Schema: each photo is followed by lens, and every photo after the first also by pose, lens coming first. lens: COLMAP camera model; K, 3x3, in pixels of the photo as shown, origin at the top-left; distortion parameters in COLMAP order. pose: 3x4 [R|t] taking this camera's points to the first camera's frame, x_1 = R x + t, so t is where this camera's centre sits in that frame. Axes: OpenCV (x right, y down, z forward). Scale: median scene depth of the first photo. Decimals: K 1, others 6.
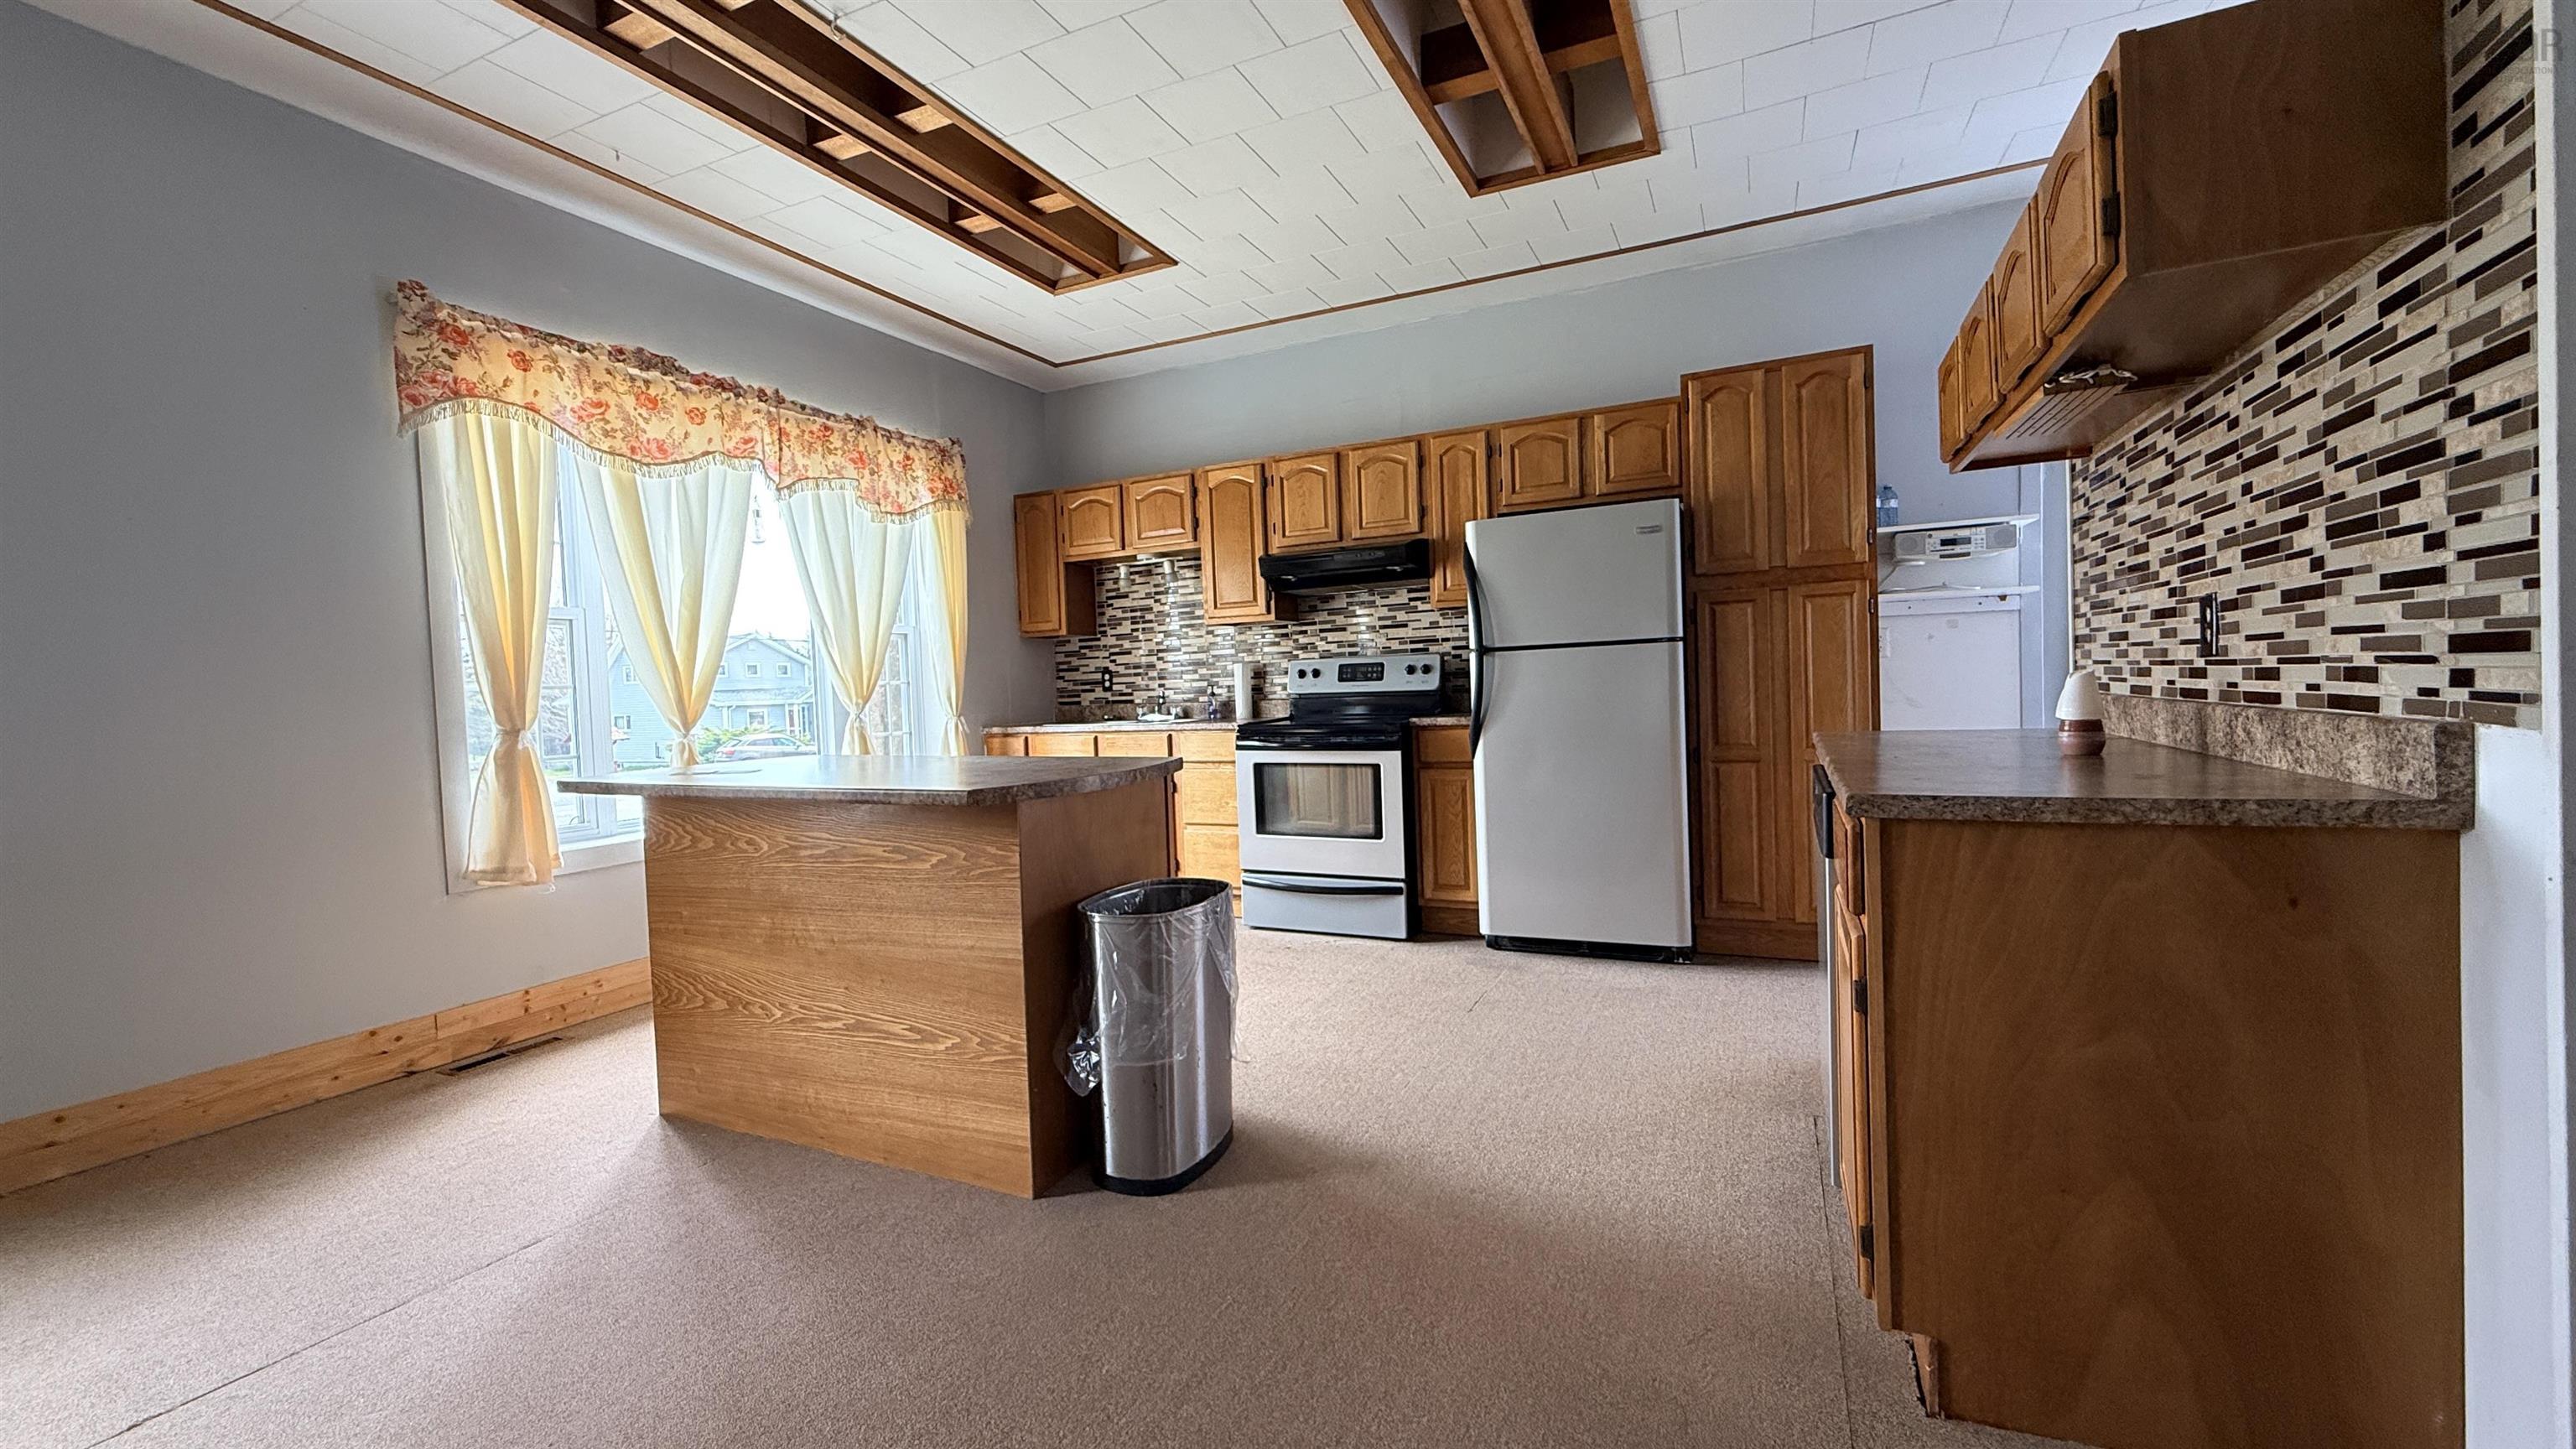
lens RADIAL K [[1020.9, 0, 1279.4], [0, 1020.9, 726.2], [0, 0, 1]] dist [-0.001758, 0.000896]
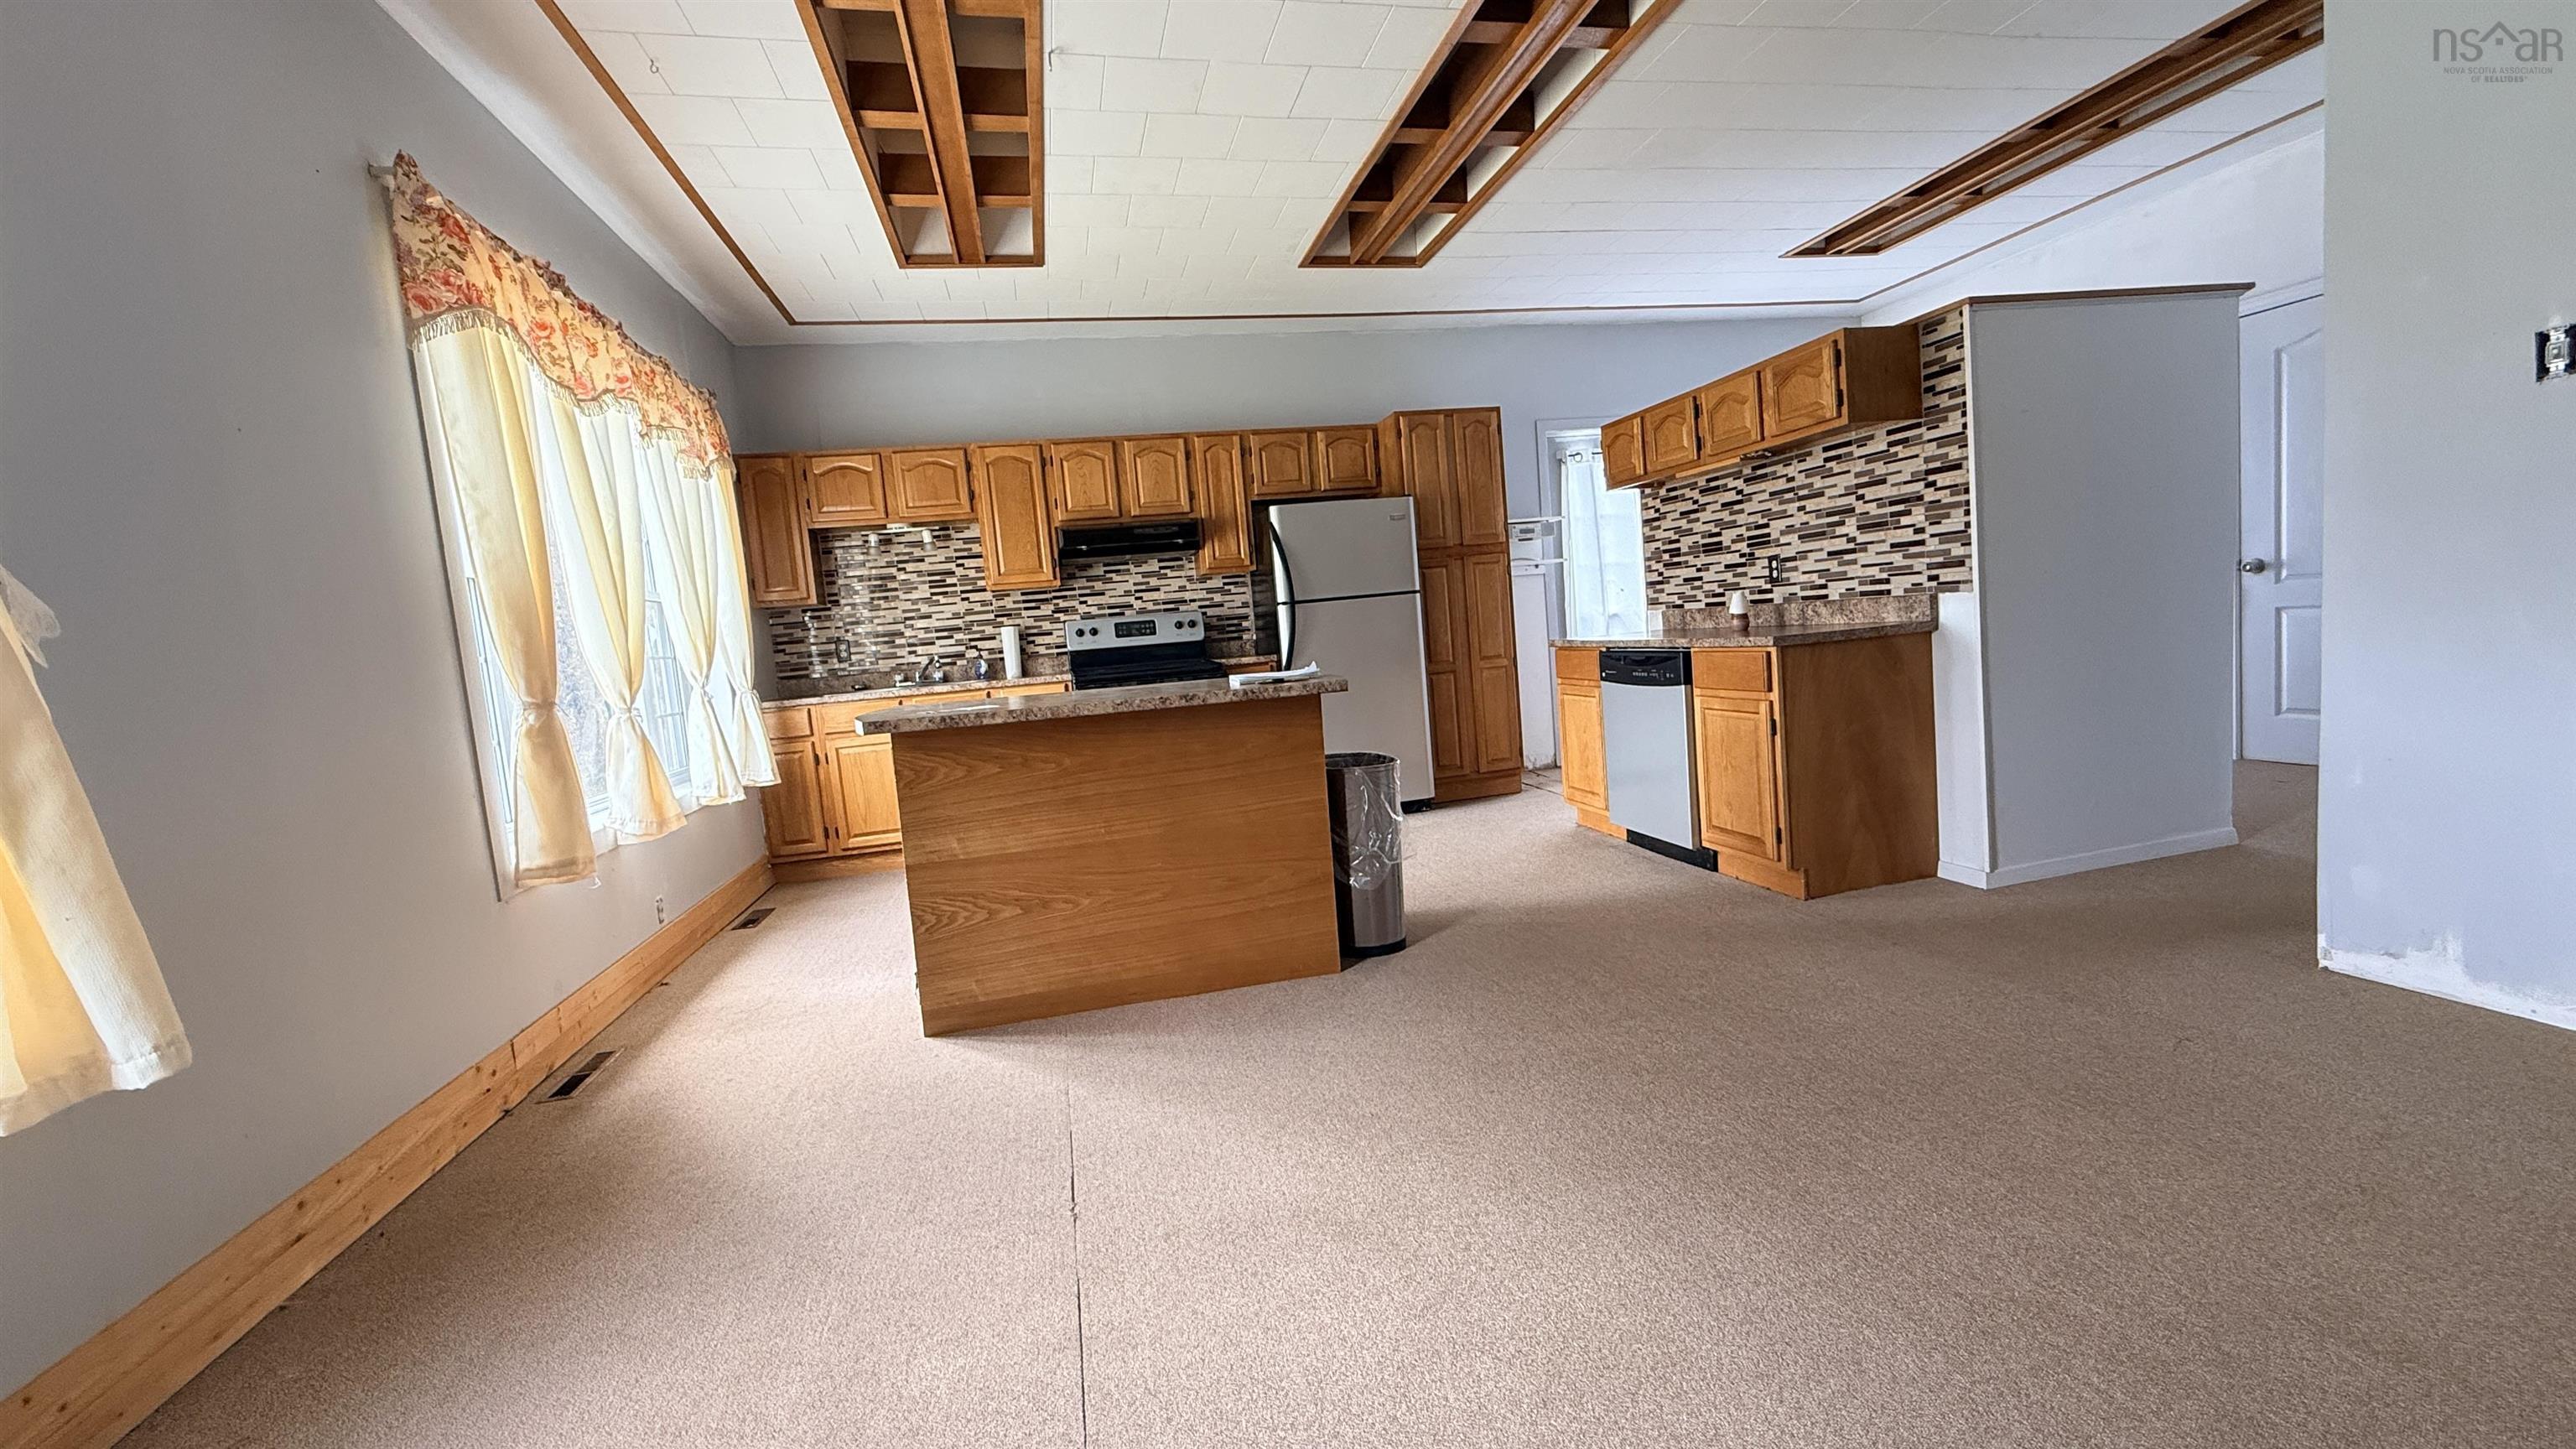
lens RADIAL K [[1020.9, 0, 1277.4], [0, 1020.9, 724.9], [0, 0, 1]] dist [-0.001758, 0.000896]
pose [[0.788489, -0.087730, 0.608760, -1.328241], [0.080997, 0.995966, 0.038621, 0.065867], [-0.609692, 0.018855, 0.792414, -0.095165]]
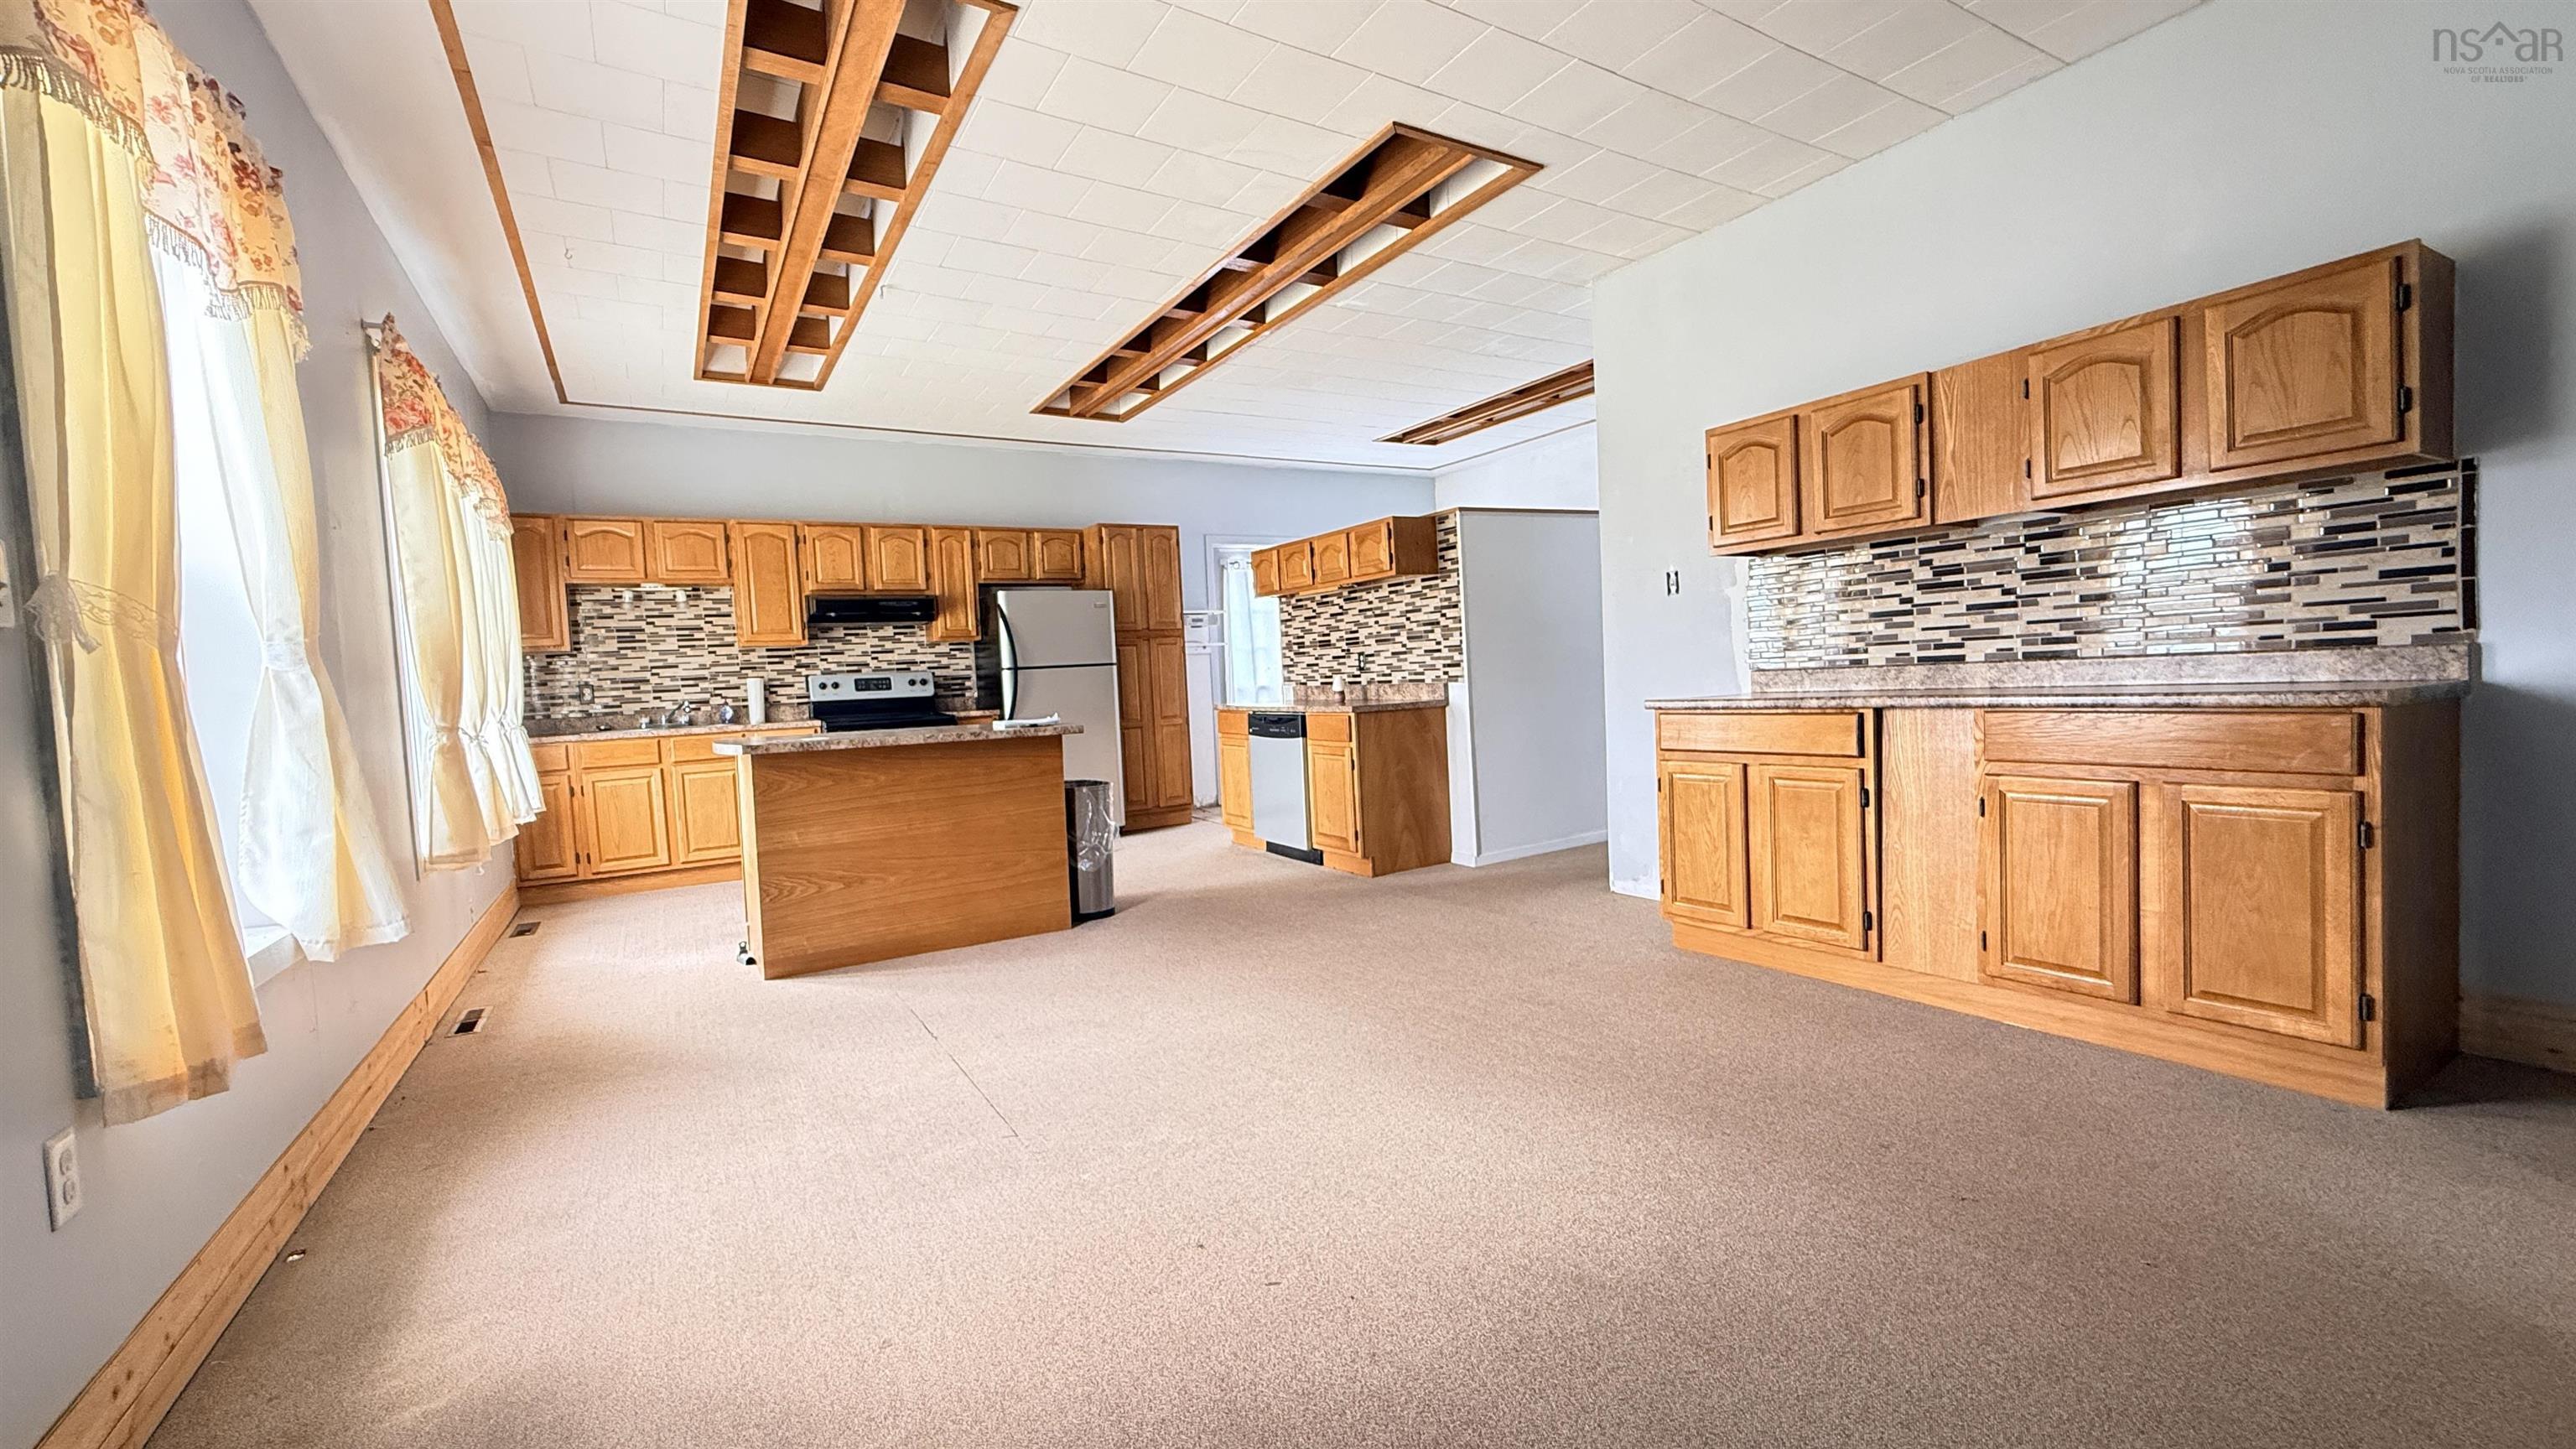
lens RADIAL K [[1020.9, 0, 1277.3], [0, 1020.9, 725.7], [0, 0, 1]] dist [-0.001758, 0.000896]
pose [[0.554616, -0.032757, 0.831462, -1.973932], [0.058911, 0.998263, 0.000032, 0.091706], [-0.830019, 0.048965, 0.555582, -0.586479]]
